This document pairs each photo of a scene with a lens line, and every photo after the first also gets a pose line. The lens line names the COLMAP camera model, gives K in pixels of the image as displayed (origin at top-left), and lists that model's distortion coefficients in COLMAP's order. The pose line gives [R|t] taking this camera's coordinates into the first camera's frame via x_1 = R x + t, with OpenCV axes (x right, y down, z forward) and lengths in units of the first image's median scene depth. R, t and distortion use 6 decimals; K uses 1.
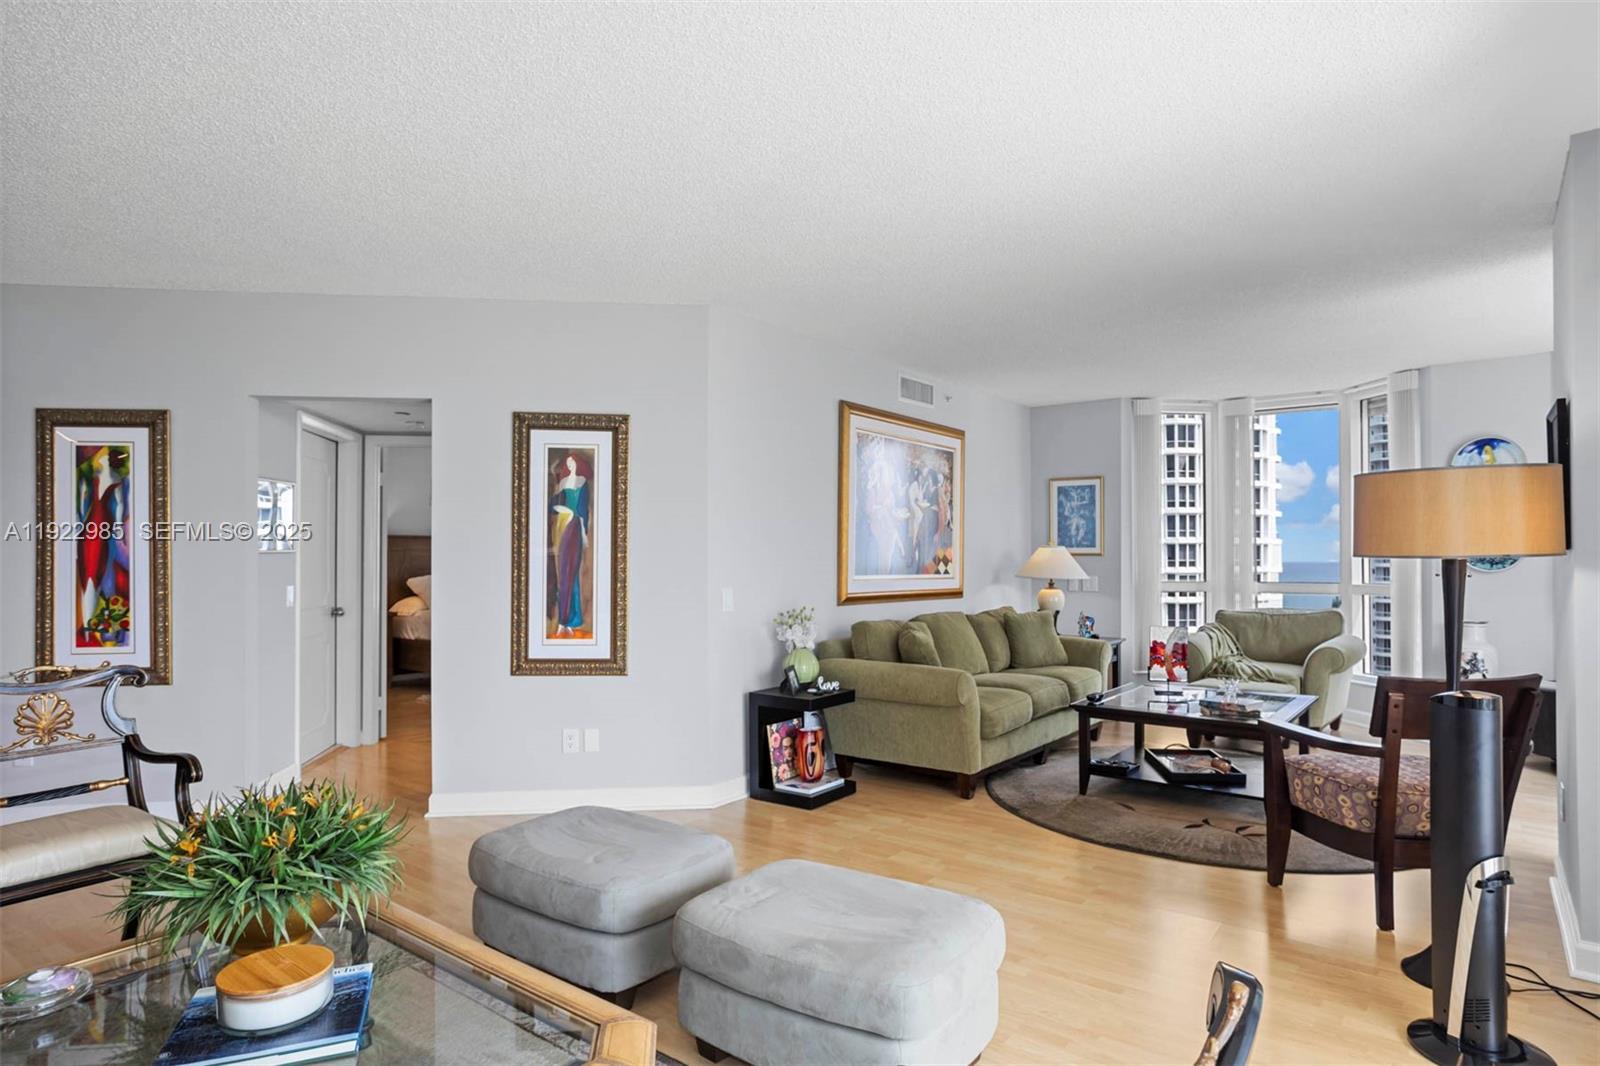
lens RADIAL K [[970.2, 0, 807.2], [0, 970.2, 540.9], [0, 0, 1]] dist [0.002975, 0.005964]
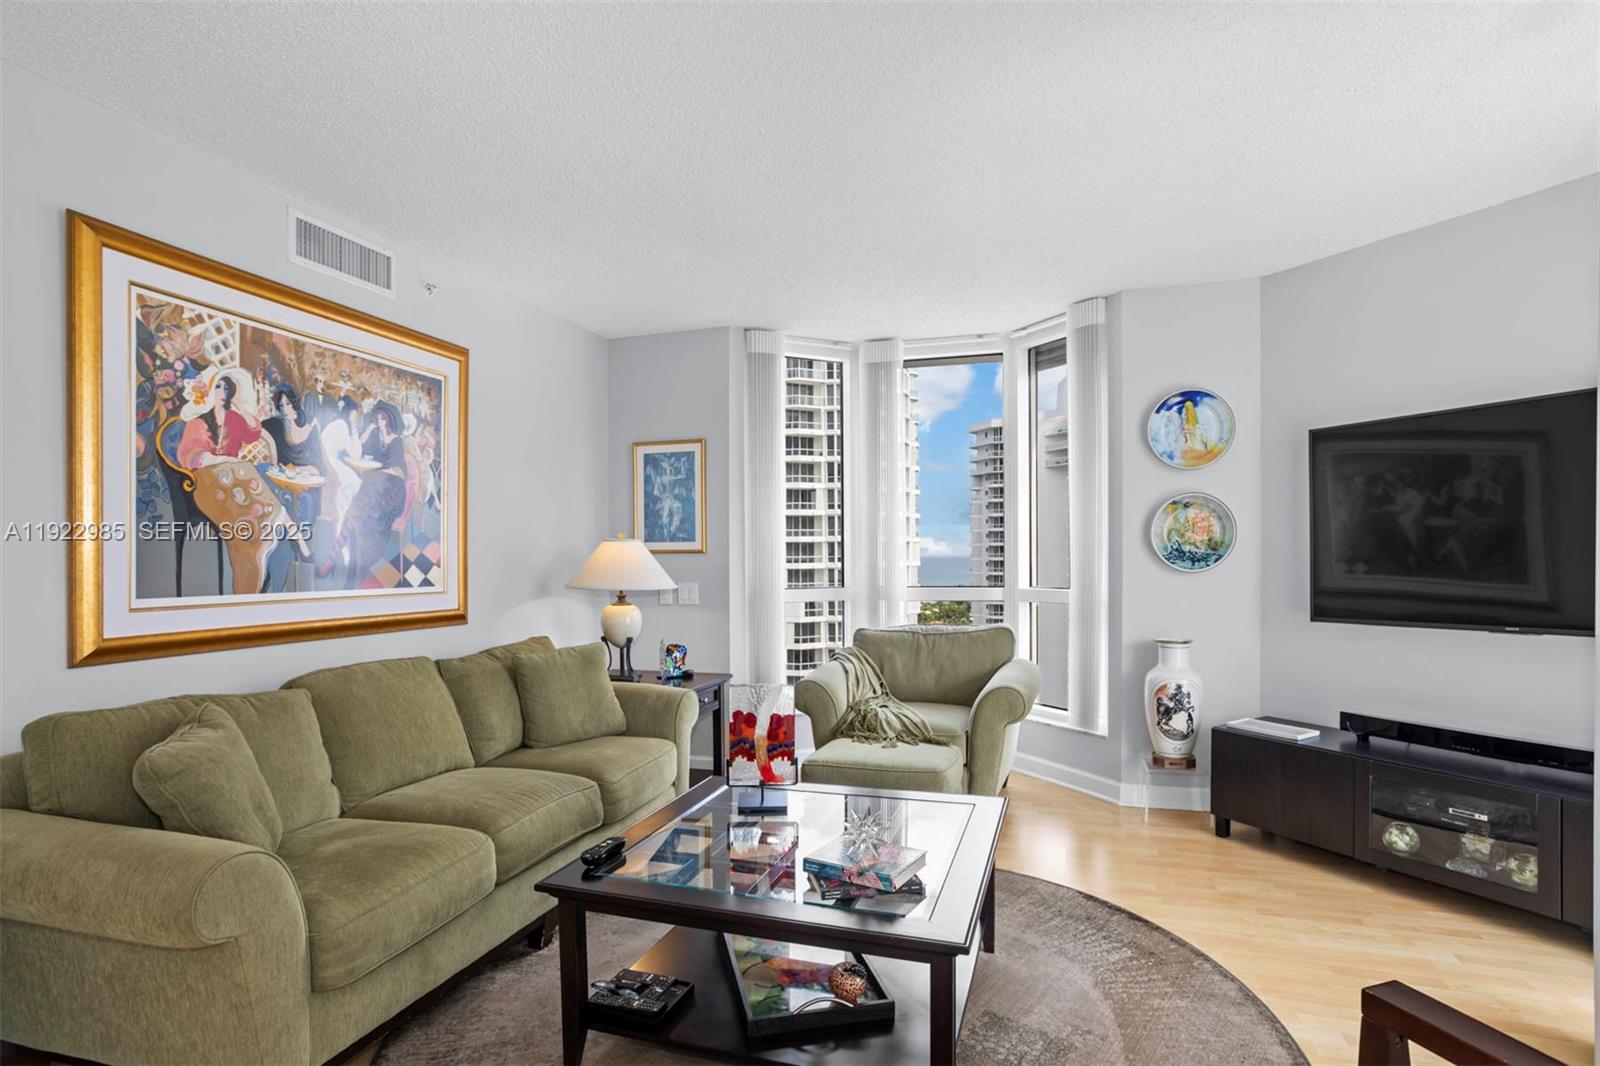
lens RADIAL K [[823.3, 0, 827.4], [0, 823.3, 557.9], [0, 0, 1]] dist [0.002297, 0.001639]
pose [[0.940572, -0.008855, 0.339479, 0.205373], [0.001884, 0.999781, 0.020858, 0.006948], [-0.339589, -0.018979, 0.940382, 0.456556]]
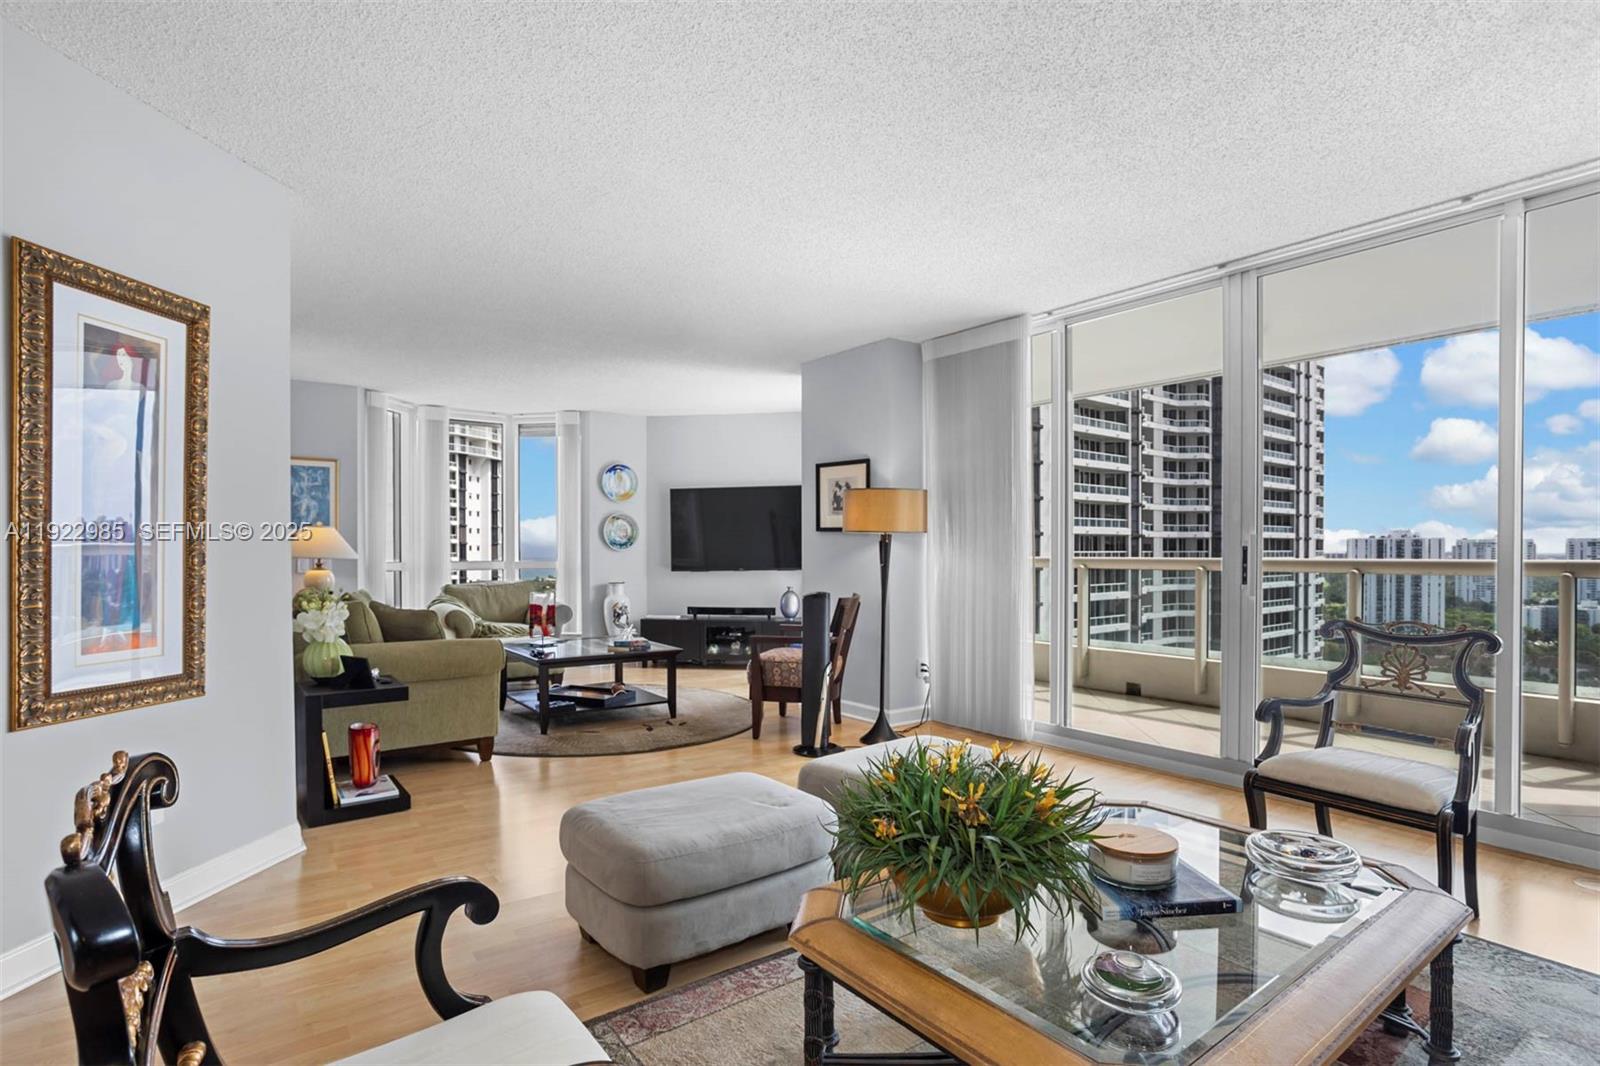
lens RADIAL K [[823.3, 0, 841.9], [0, 823.3, 565.8], [0, 0, 1]] dist [0.002297, 0.001639]
pose [[0.231478, -0.017056, 0.972691, -0.456425], [-0.011788, 0.999724, 0.020335, 0.022980], [-0.972769, -0.016173, 0.231213, 0.314739]]
